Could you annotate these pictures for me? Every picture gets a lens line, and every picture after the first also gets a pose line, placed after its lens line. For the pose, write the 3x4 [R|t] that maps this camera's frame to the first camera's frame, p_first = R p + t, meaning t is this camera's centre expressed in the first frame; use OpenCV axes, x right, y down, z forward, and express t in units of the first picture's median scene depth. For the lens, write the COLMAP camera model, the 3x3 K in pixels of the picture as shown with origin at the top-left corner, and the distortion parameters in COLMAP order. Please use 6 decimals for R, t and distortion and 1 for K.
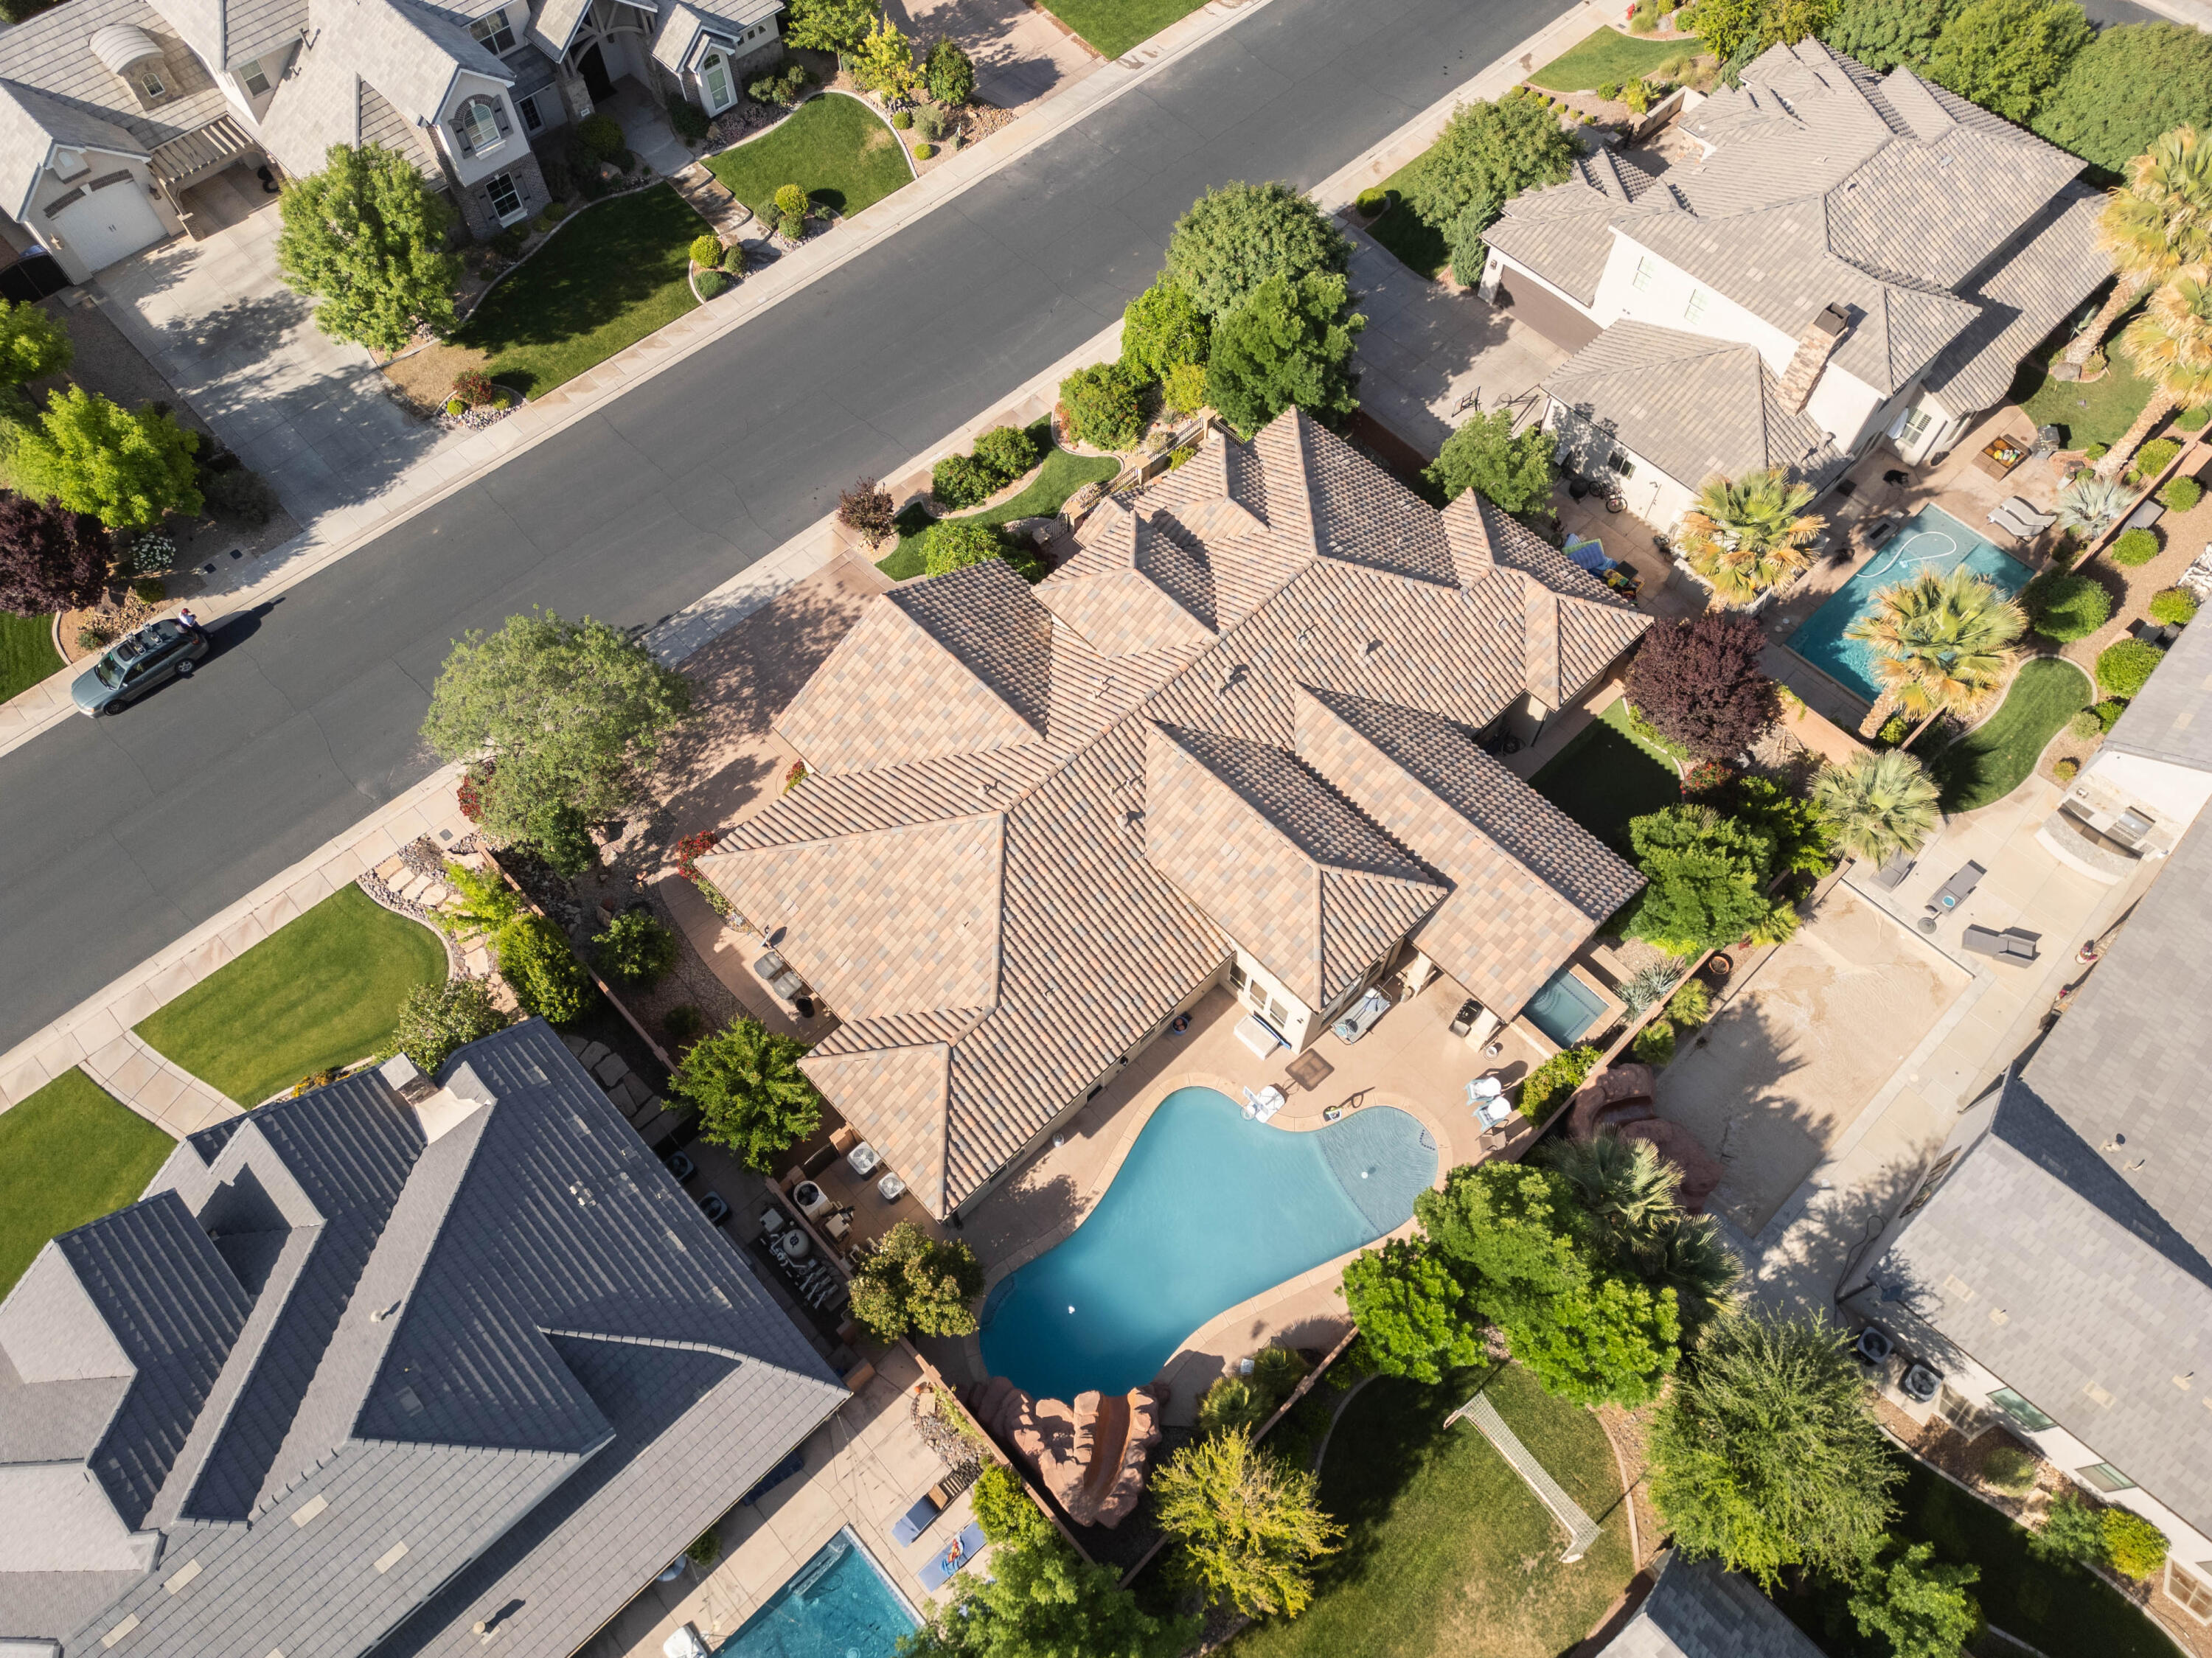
lens RADIAL K [[1548.0, 0, 1106.3], [0, 1548.0, 826.6], [0, 0, 1]] dist [0.084687, -0.083029]
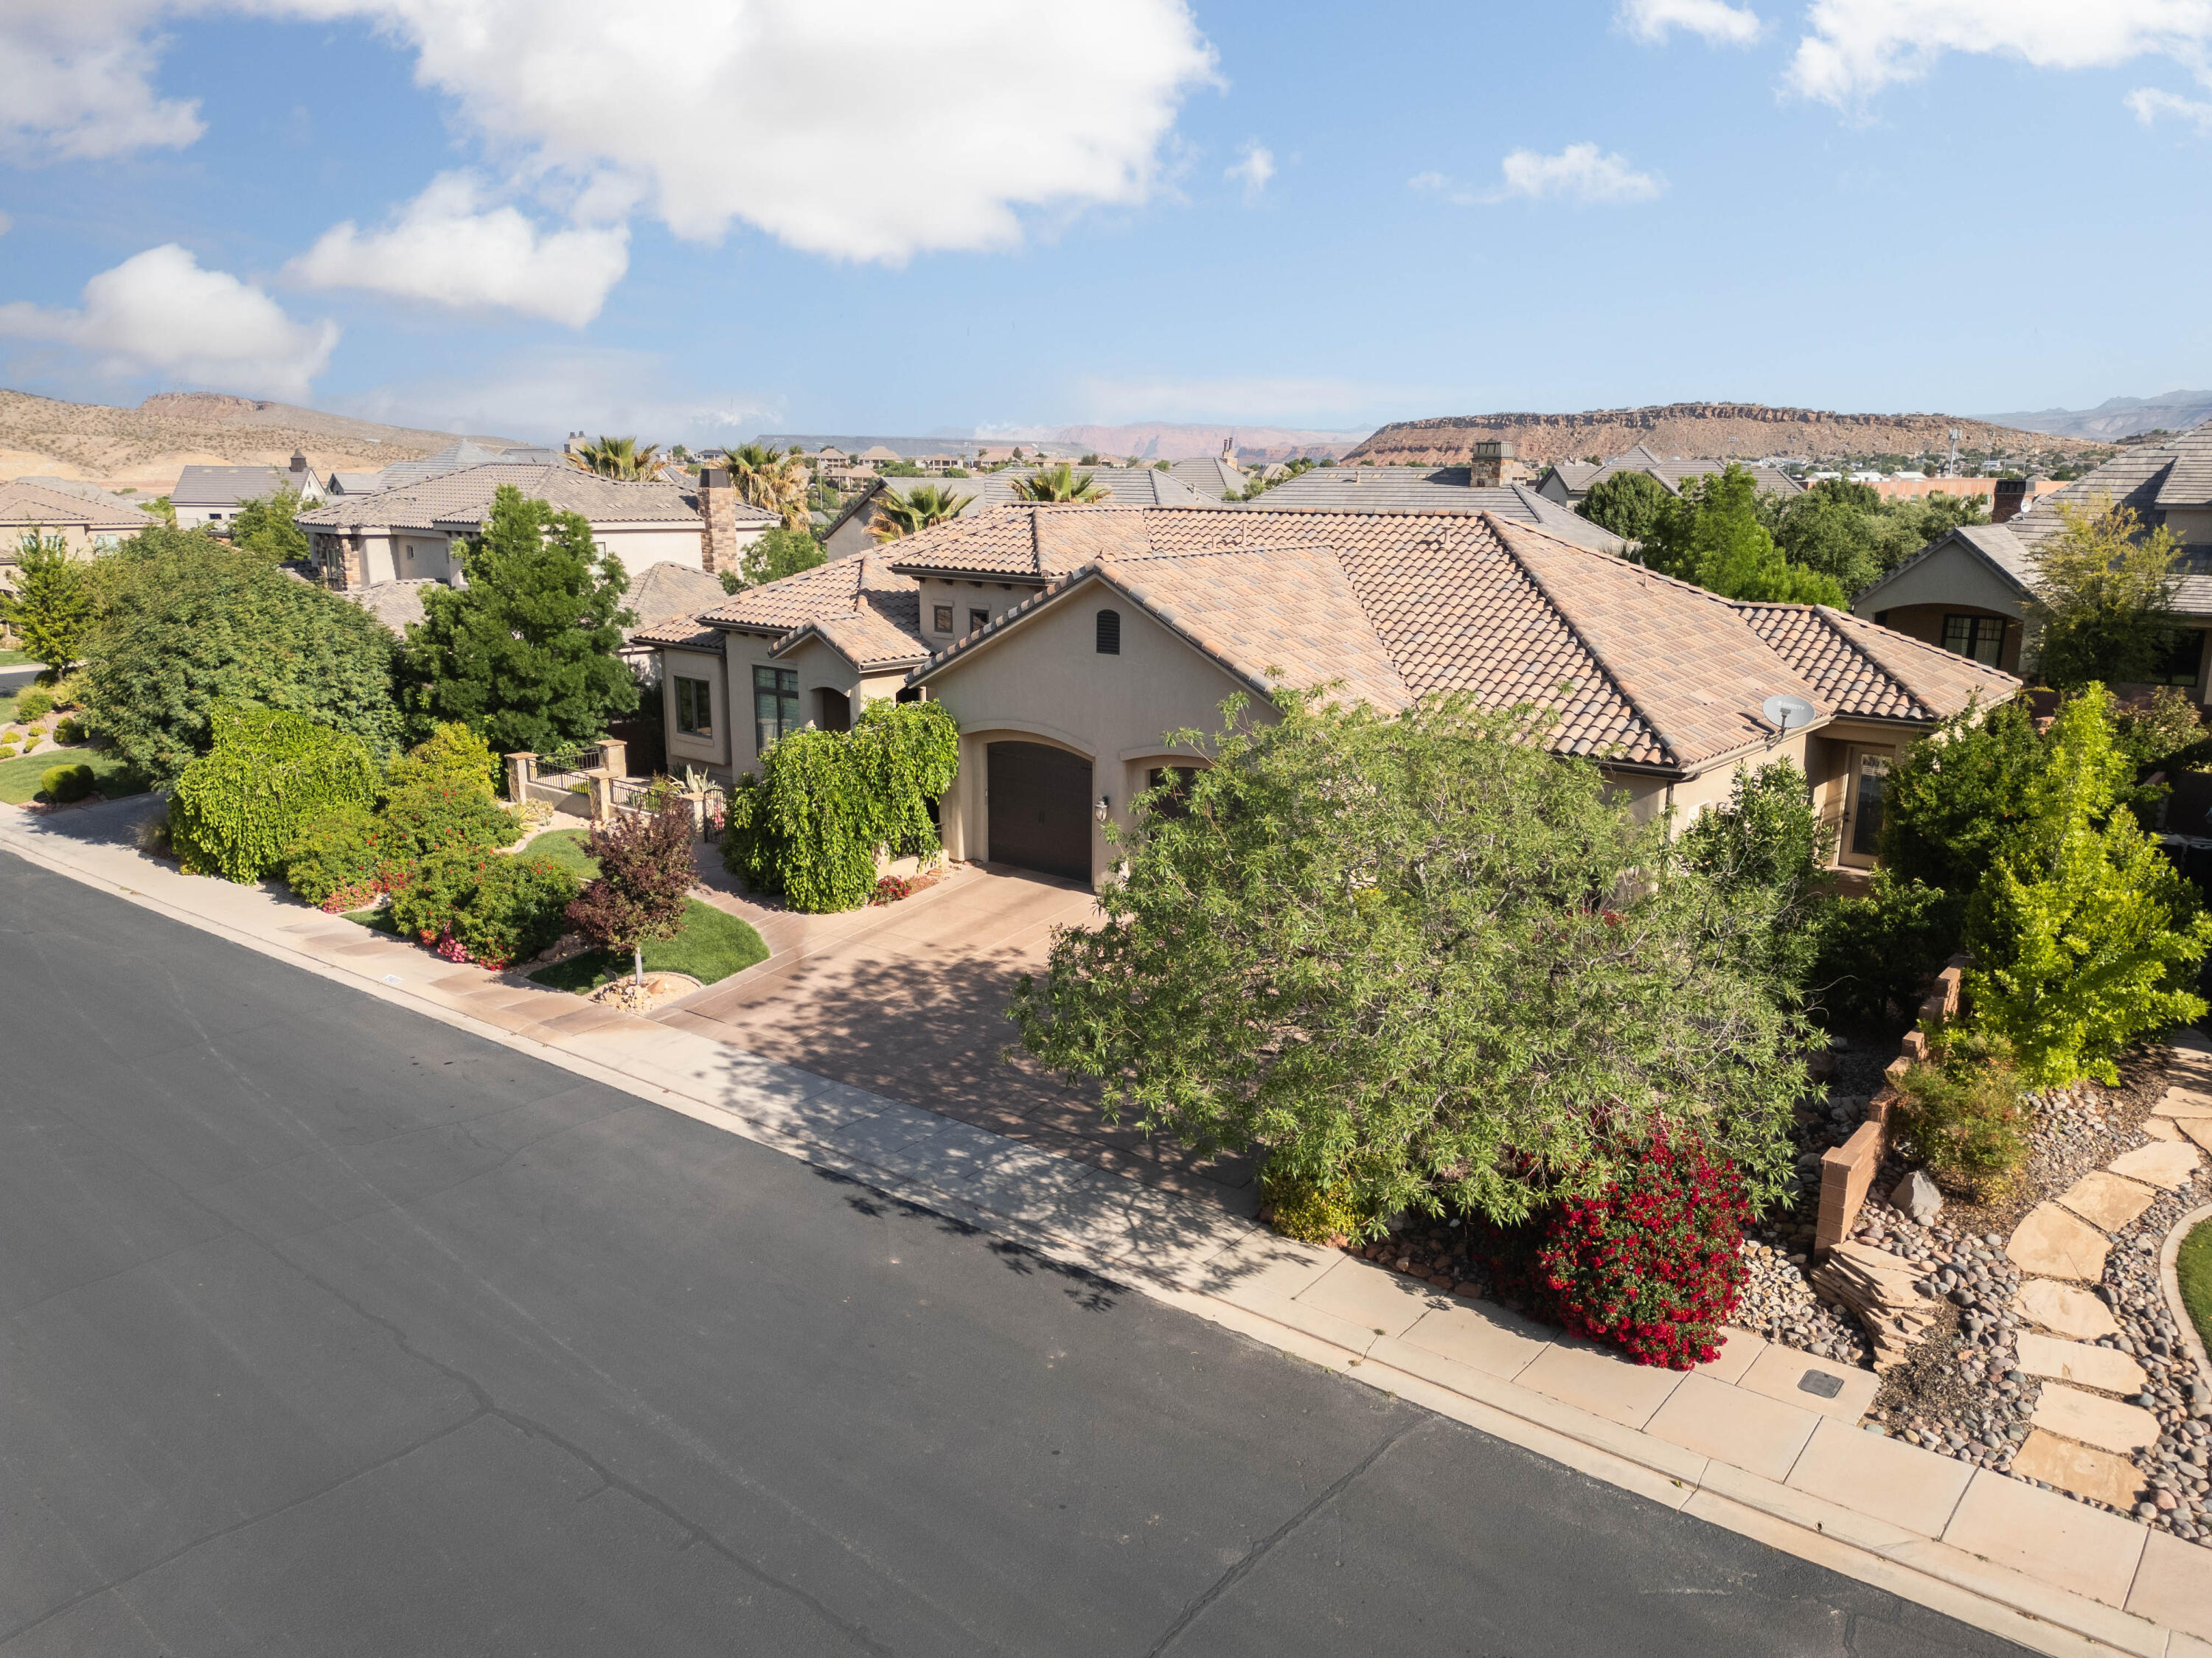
lens RADIAL K [[1566.3, 0, 1092.4], [0, 1566.3, 783.9], [0, 0, 1]] dist [0.067585, -0.073169]
pose [[-0.099456, -0.193512, 0.976044, -0.671175], [0.869216, 0.460551, 0.179880, -0.204450], [-0.484327, 0.866283, 0.122399, 0.961541]]
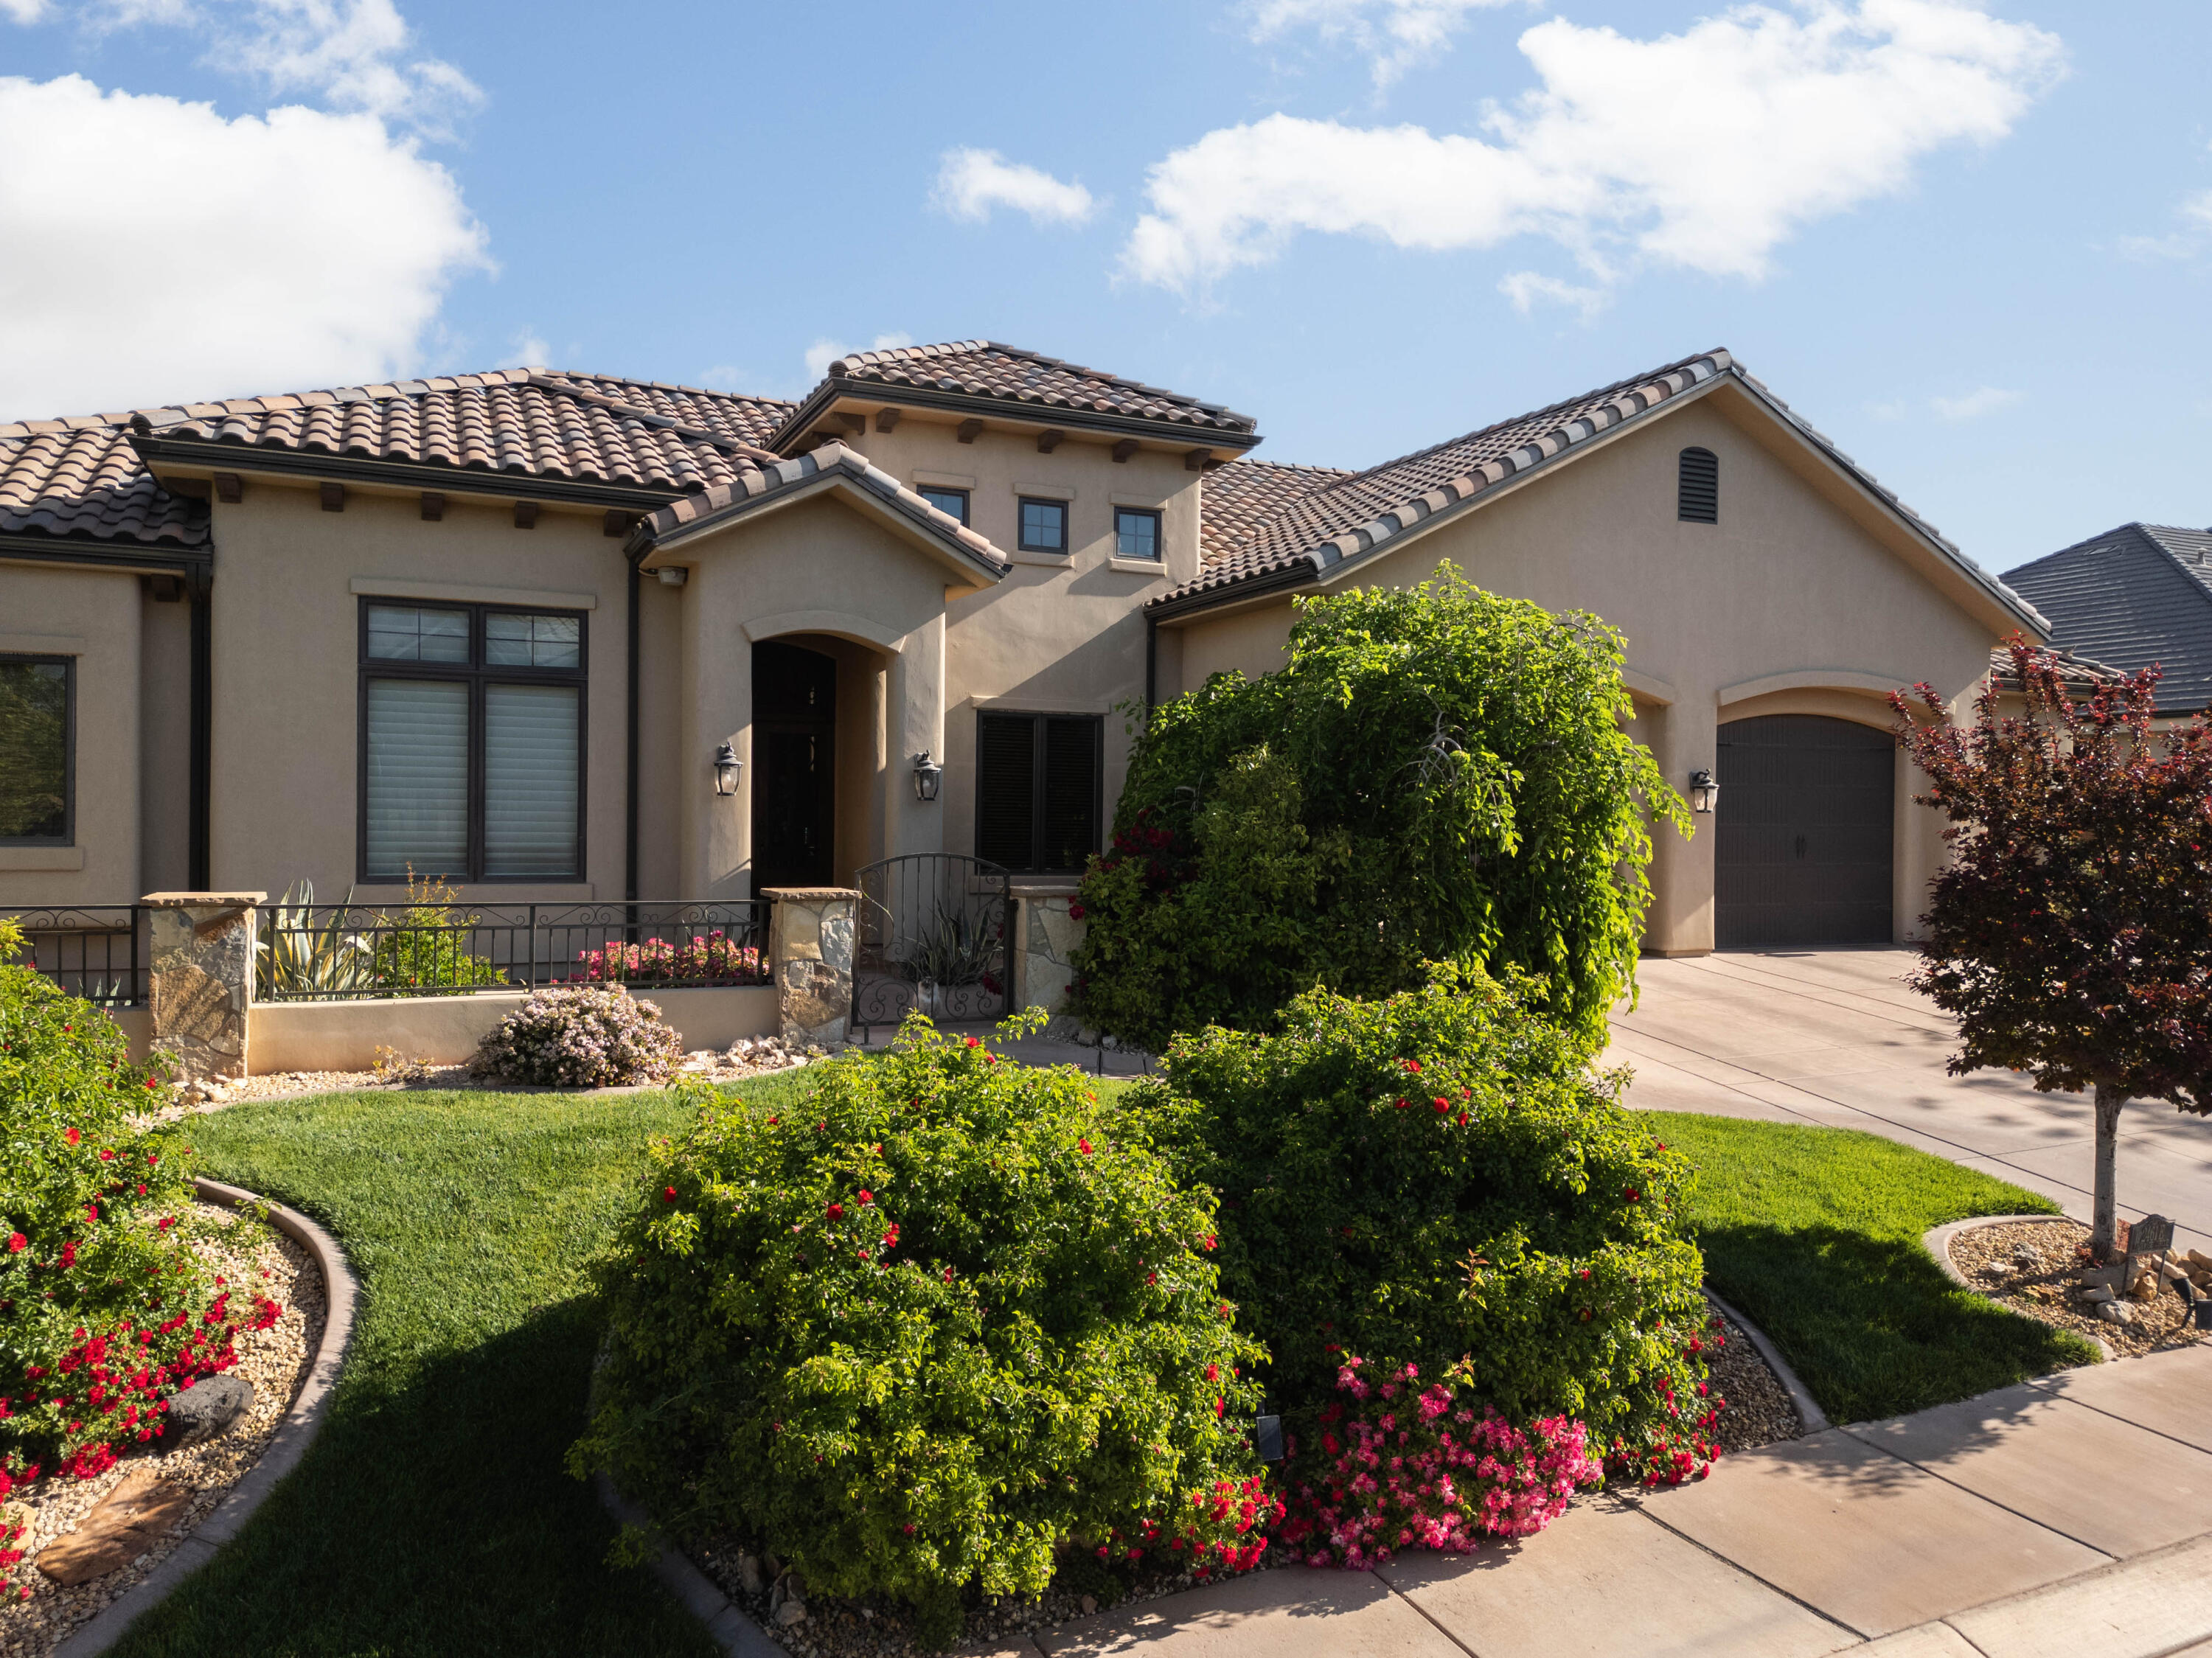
lens RADIAL K [[1560.2, 0, 1106.0], [0, 1560.2, 829.0], [0, 0, 1]] dist [0.044874, -0.039104]
pose [[-0.943596, -0.012229, 0.330873, -0.127658], [0.284938, 0.478970, 0.830300, -0.390656], [-0.168632, 0.877746, -0.448469, 1.201902]]
